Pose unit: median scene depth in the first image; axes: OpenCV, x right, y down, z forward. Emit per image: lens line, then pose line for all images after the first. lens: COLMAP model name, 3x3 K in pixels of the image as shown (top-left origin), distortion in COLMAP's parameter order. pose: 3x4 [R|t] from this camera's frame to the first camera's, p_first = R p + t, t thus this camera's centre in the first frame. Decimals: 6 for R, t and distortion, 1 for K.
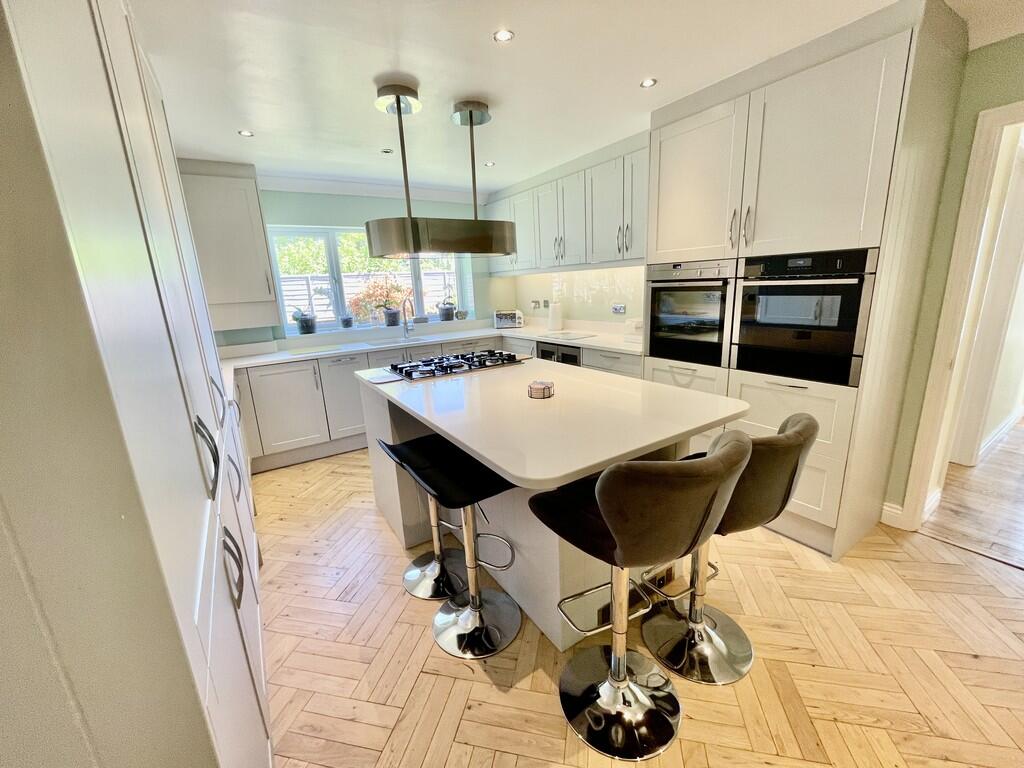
lens RADIAL K [[417.7, 0, 510.9], [0, 417.7, 388.1], [0, 0, 1]] dist [-0.000456, -0.001047]
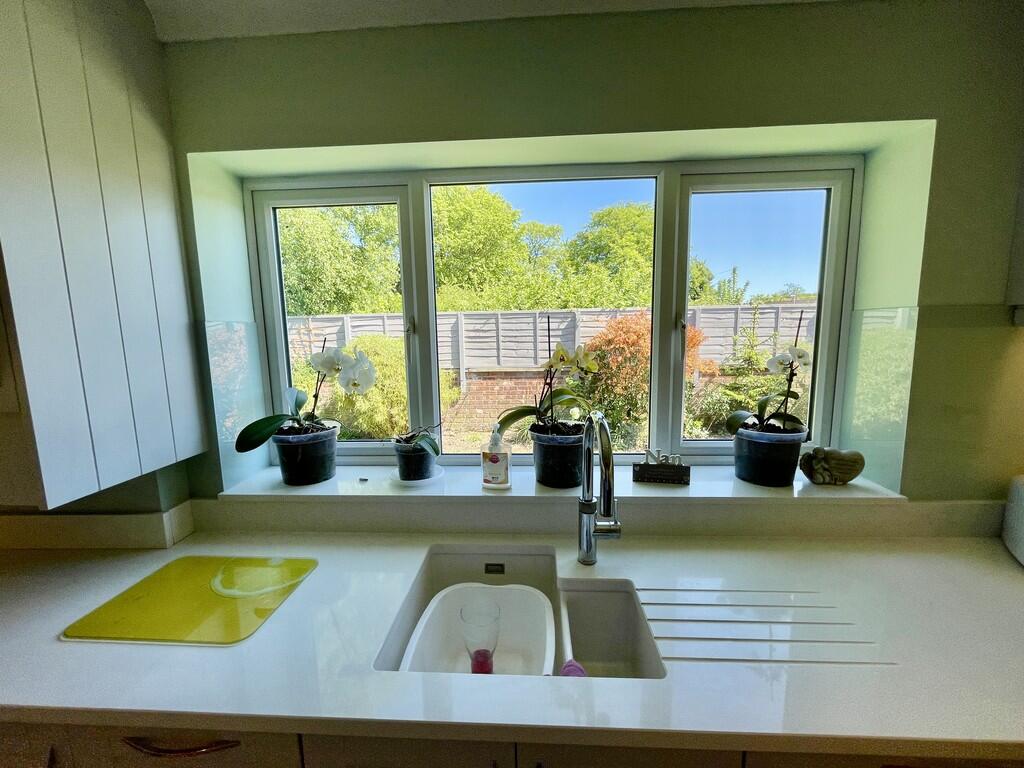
lens RADIAL K [[417.7, 0, 509.5], [0, 417.7, 382.9], [0, 0, 1]] dist [-0.000456, -0.001047]
pose [[0.807956, 0.108184, -0.579226, -0.223711], [-0.162506, 0.985789, -0.042560, -0.303503], [0.566391, 0.128514, 0.814055, 1.120493]]
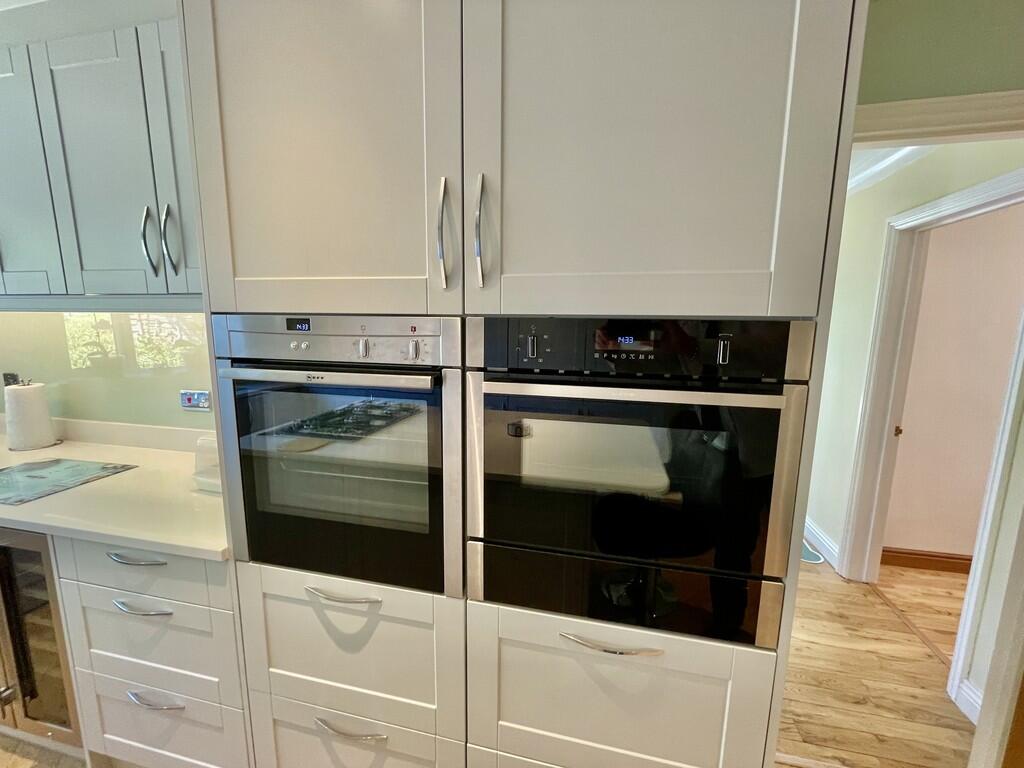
lens RADIAL K [[417.7, 0, 514.0], [0, 417.7, 381.5], [0, 0, 1]] dist [-0.000456, -0.001047]
pose [[0.718686, -0.044410, 0.693915, 0.248923], [0.125175, 0.989918, -0.066290, -0.174896], [-0.683975, 0.134503, 0.716999, 0.557189]]
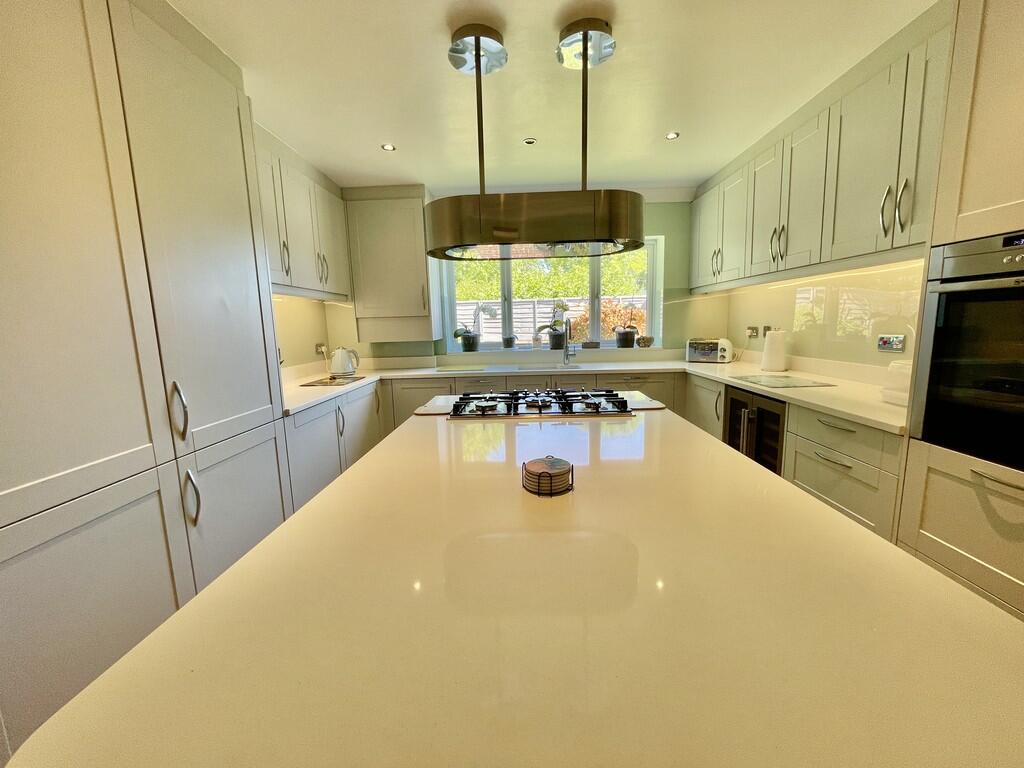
lens RADIAL K [[417.7, 0, 509.8], [0, 417.7, 387.3], [0, 0, 1]] dist [-0.000456, -0.001047]
pose [[0.824269, 0.110364, -0.555338, 0.200481], [-0.147895, 0.988735, -0.023021, -0.054837], [0.546541, 0.101107, 0.831306, 0.345146]]
